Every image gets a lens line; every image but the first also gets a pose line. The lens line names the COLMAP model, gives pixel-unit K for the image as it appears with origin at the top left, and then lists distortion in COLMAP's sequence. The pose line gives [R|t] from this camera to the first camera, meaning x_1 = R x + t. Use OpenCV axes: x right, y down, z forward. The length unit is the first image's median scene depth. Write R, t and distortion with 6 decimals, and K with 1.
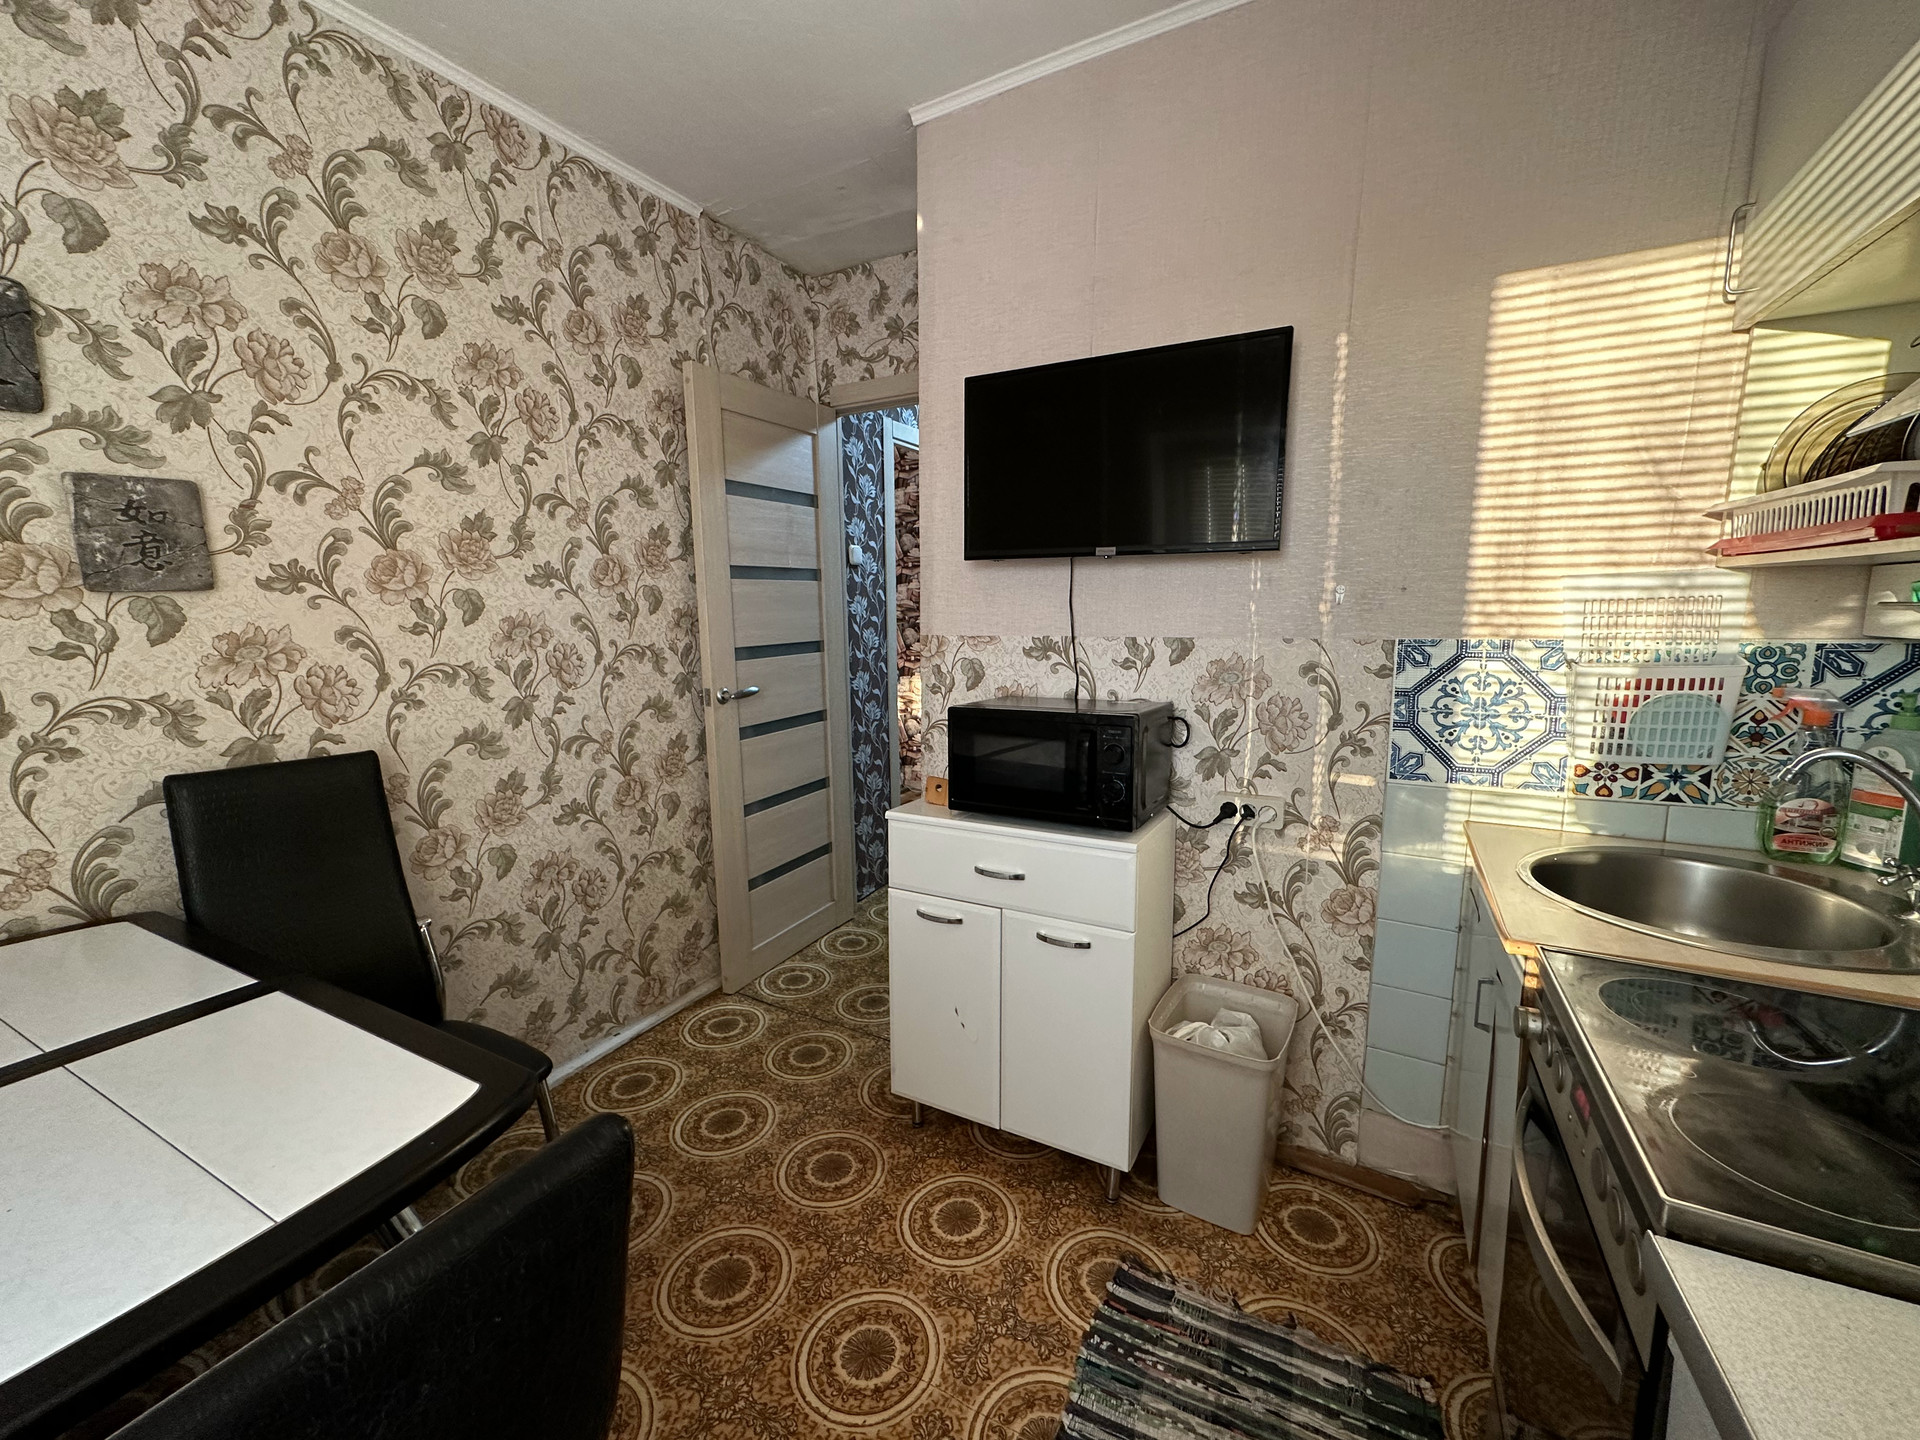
lens RADIAL K [[761.5, 0, 960.1], [0, 761.5, 721.3], [0, 0, 1]] dist [-0.005865, 0.001188]
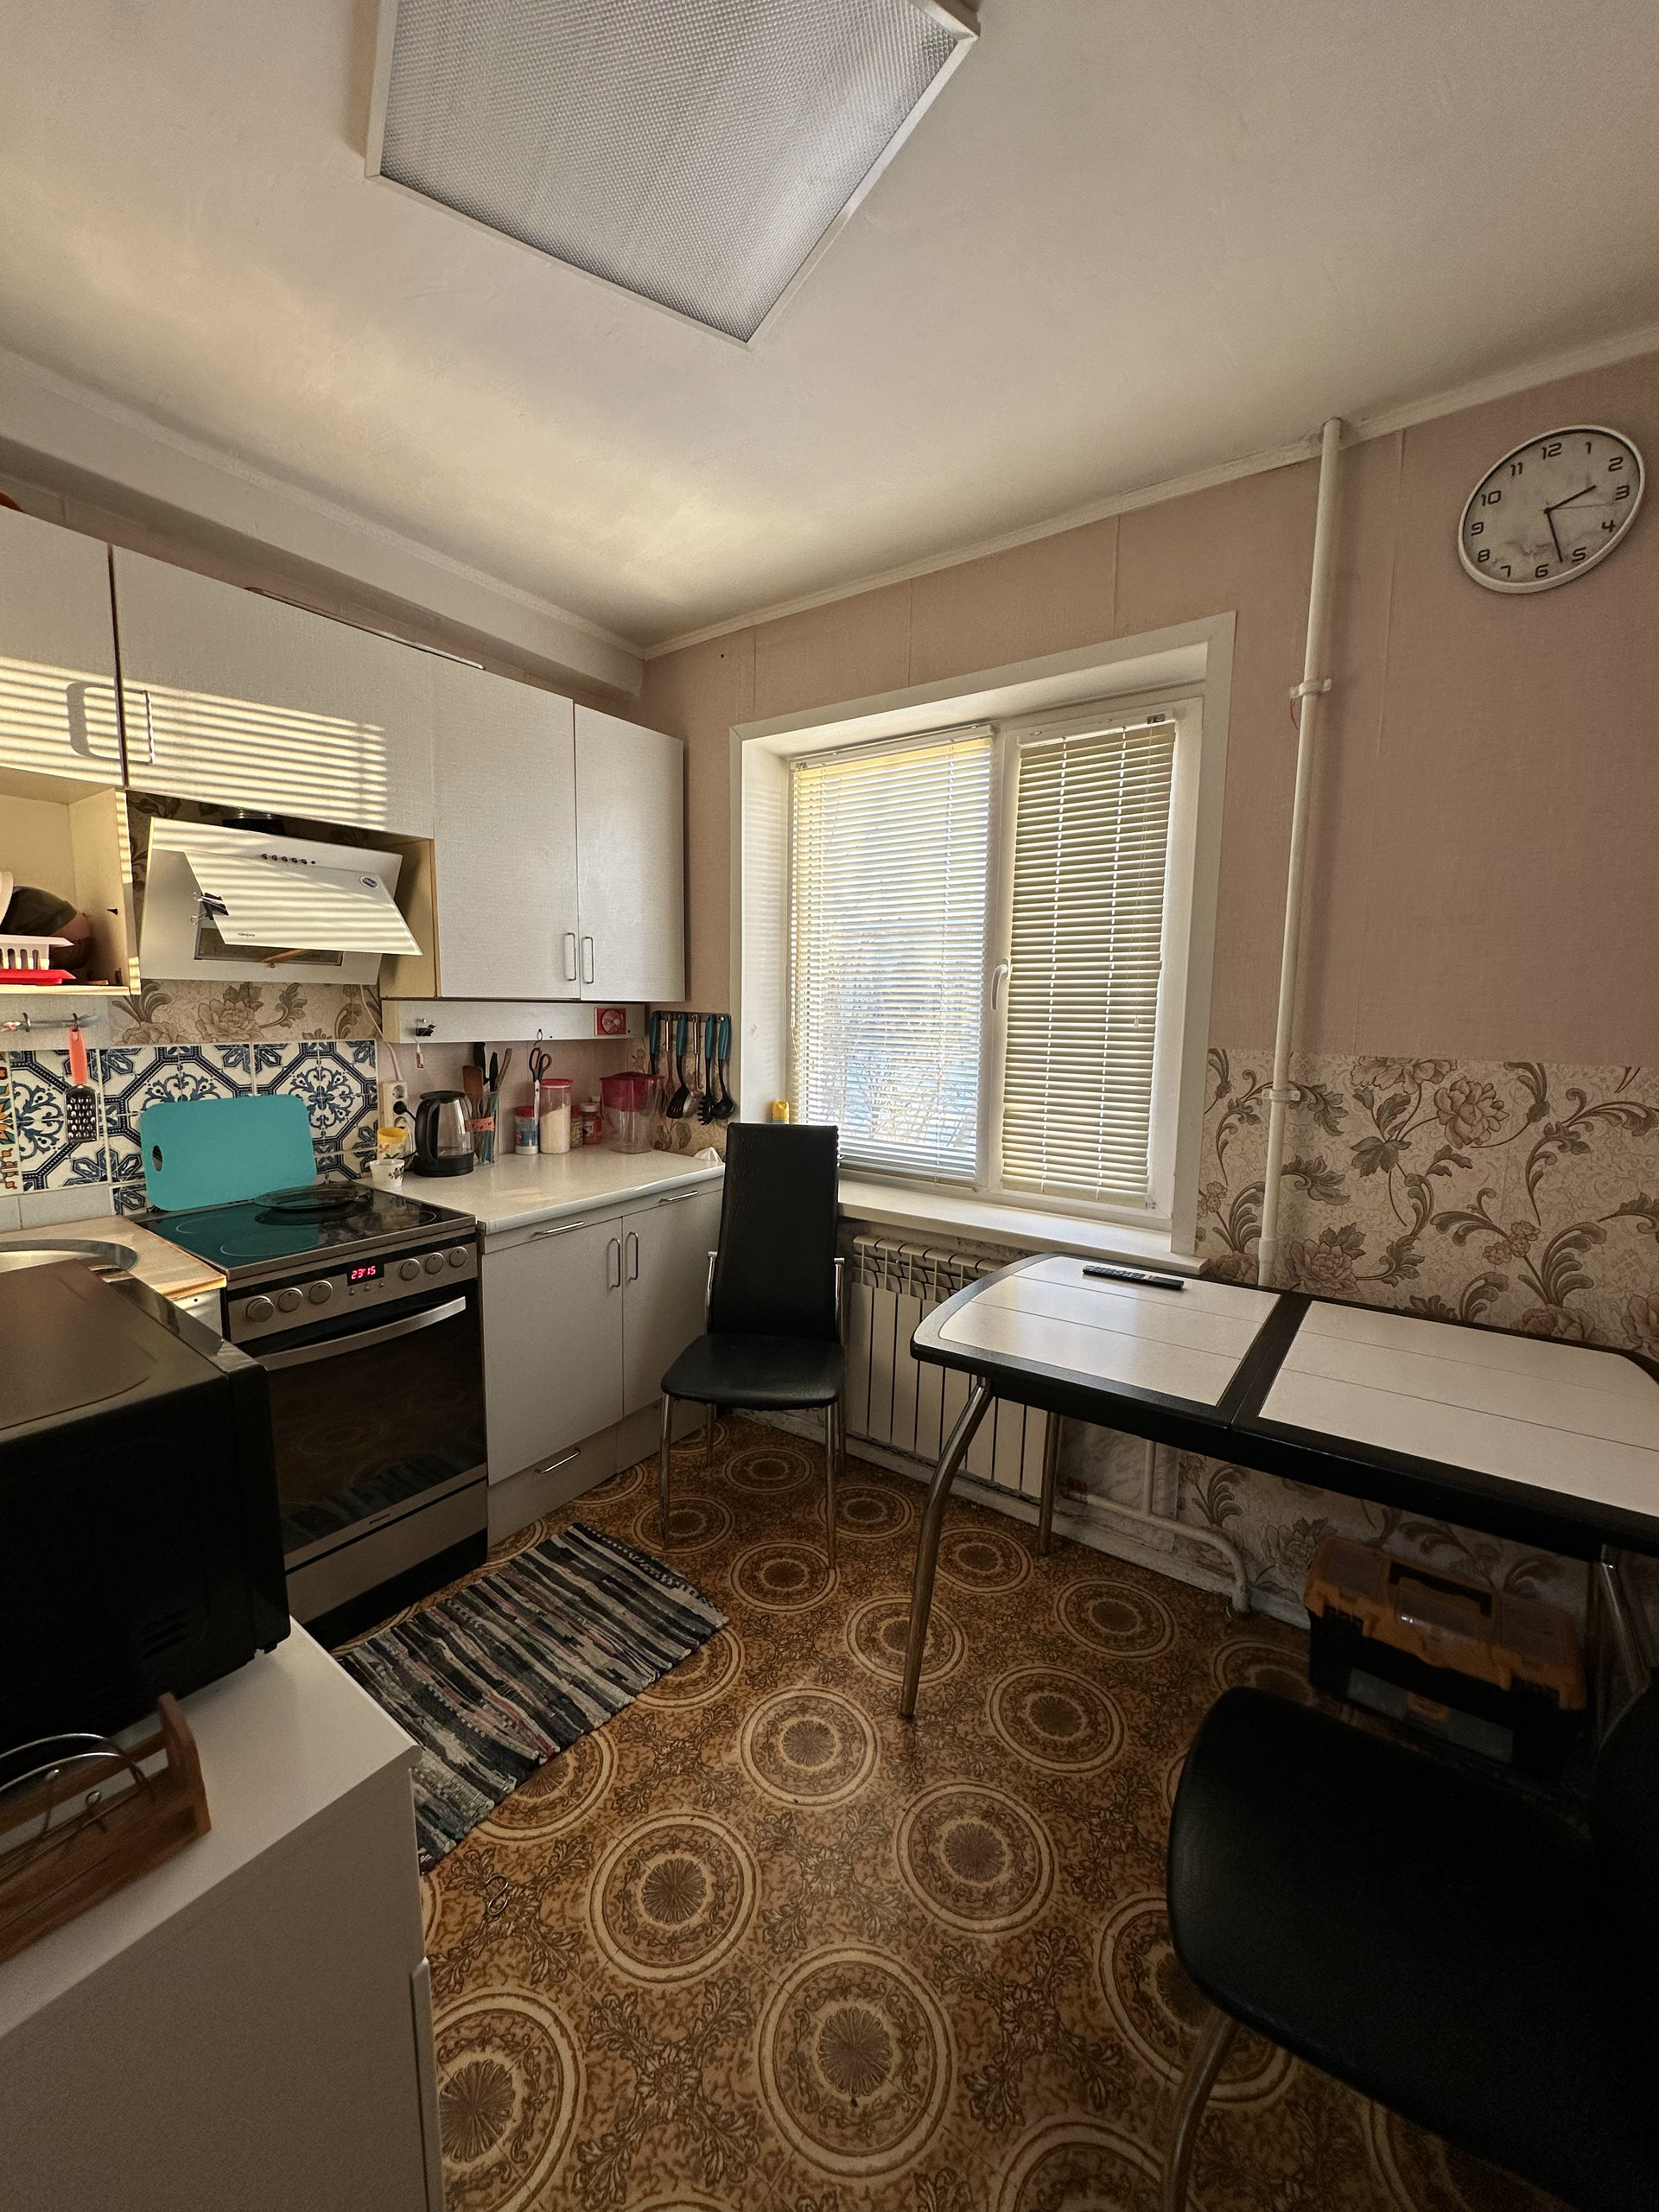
lens RADIAL K [[877.3, 0, 825.9], [0, 877.3, 1109.3], [0, 0, 1]] dist [-0.005865, 0.001188]
pose [[-0.988539, -0.025656, 0.148771, -0.371388], [0.015480, 0.963033, 0.268939, -0.266019], [-0.150172, 0.268160, -0.951598, 1.493522]]
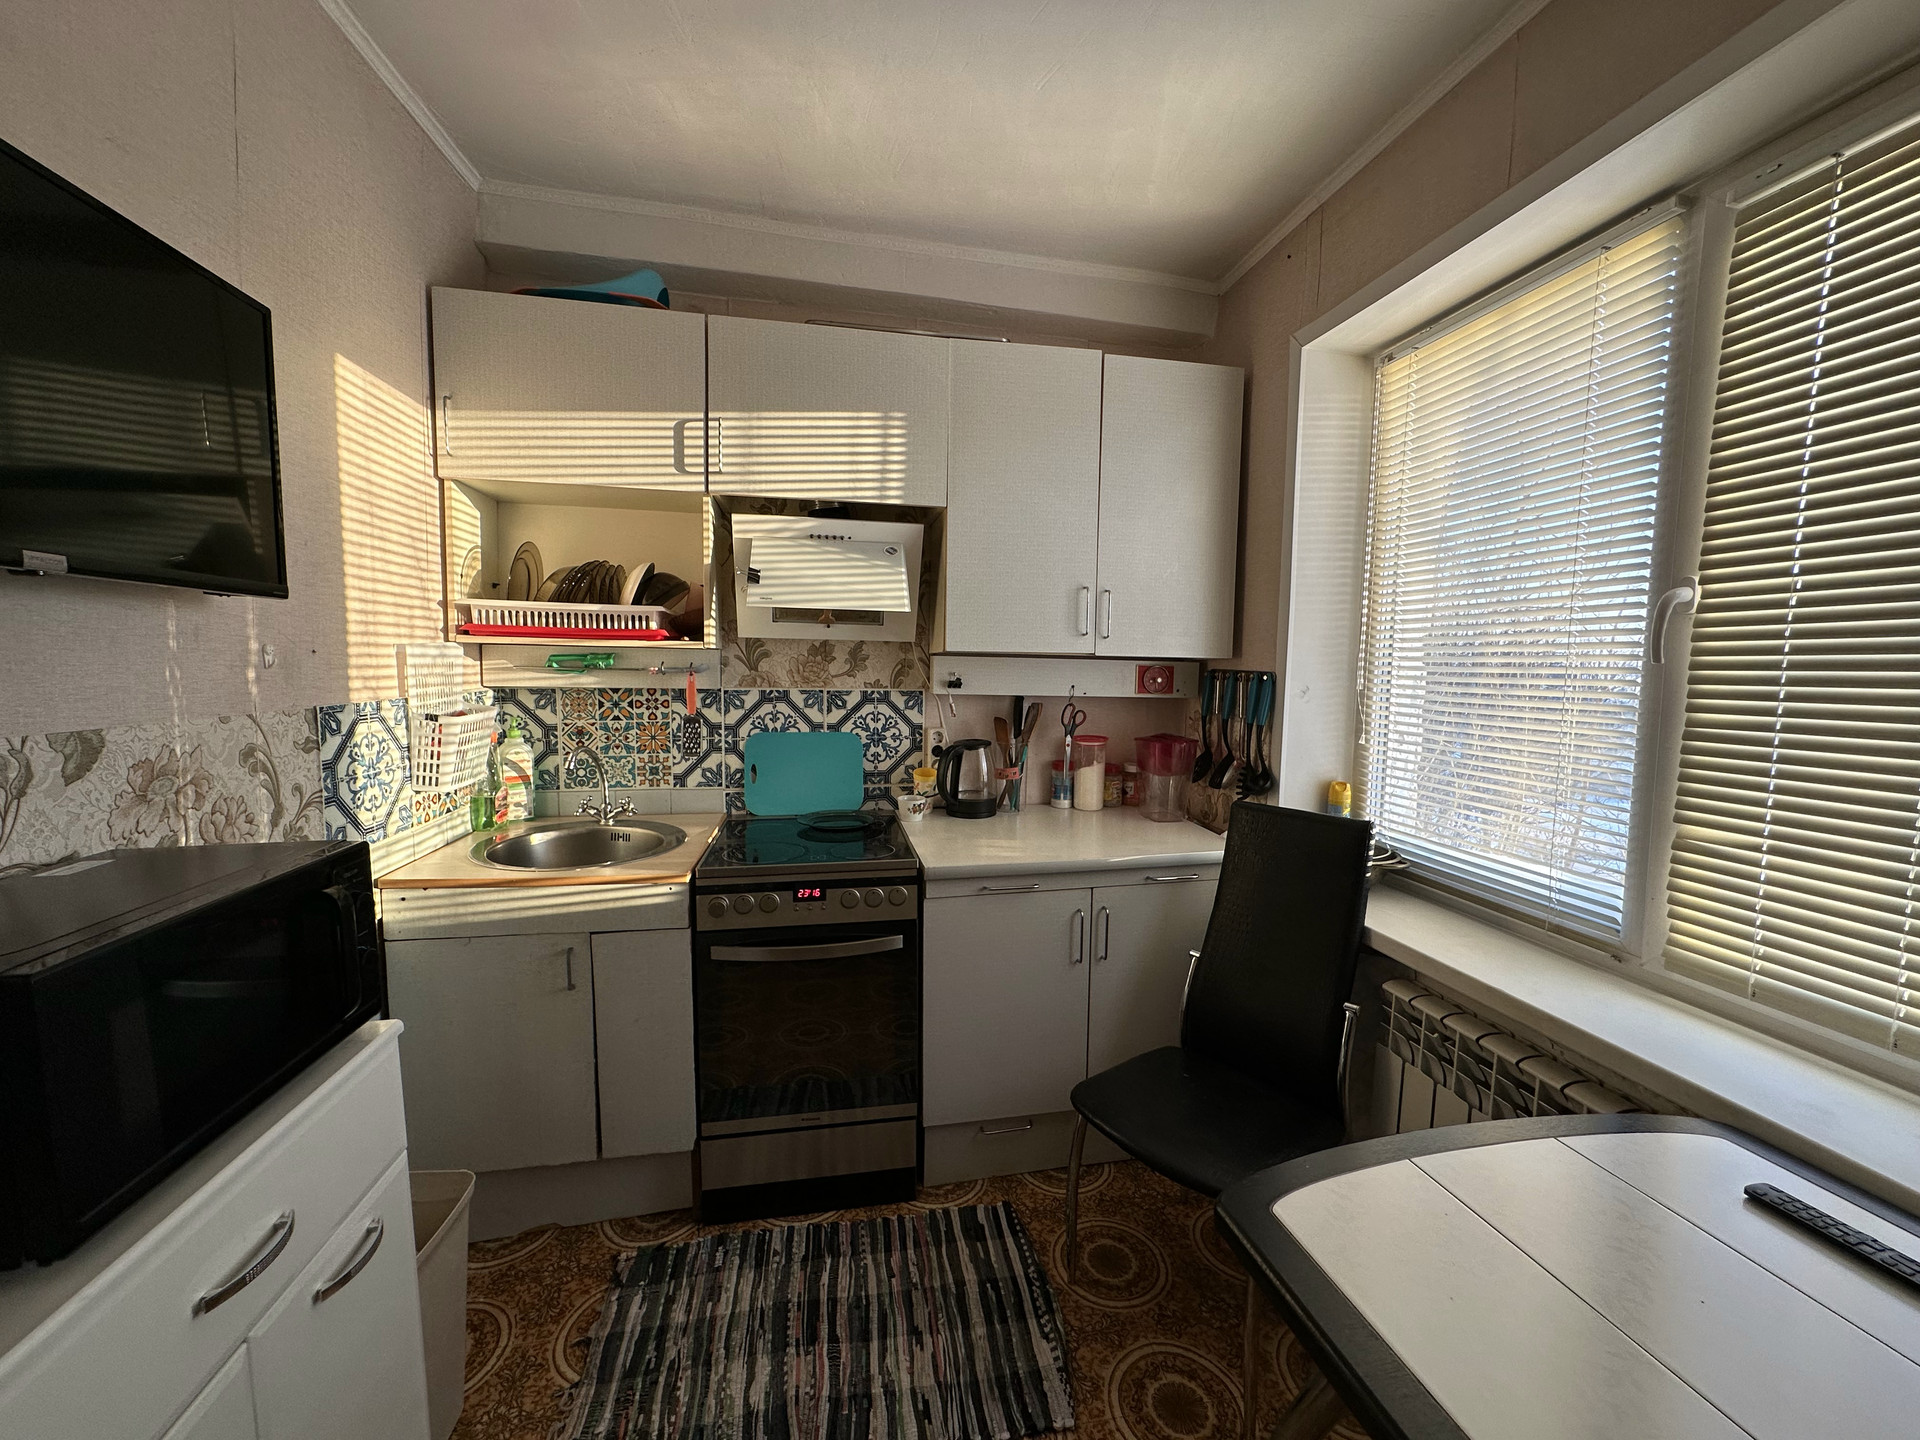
lens RADIAL K [[761.5, 0, 959.7], [0, 761.5, 722.6], [0, 0, 1]] dist [-0.005865, 0.001188]
pose [[-0.617134, -0.065186, 0.784154, -0.610400], [0.106681, 0.980429, 0.165461, -0.162432], [-0.779593, 0.185766, -0.598102, 0.978948]]
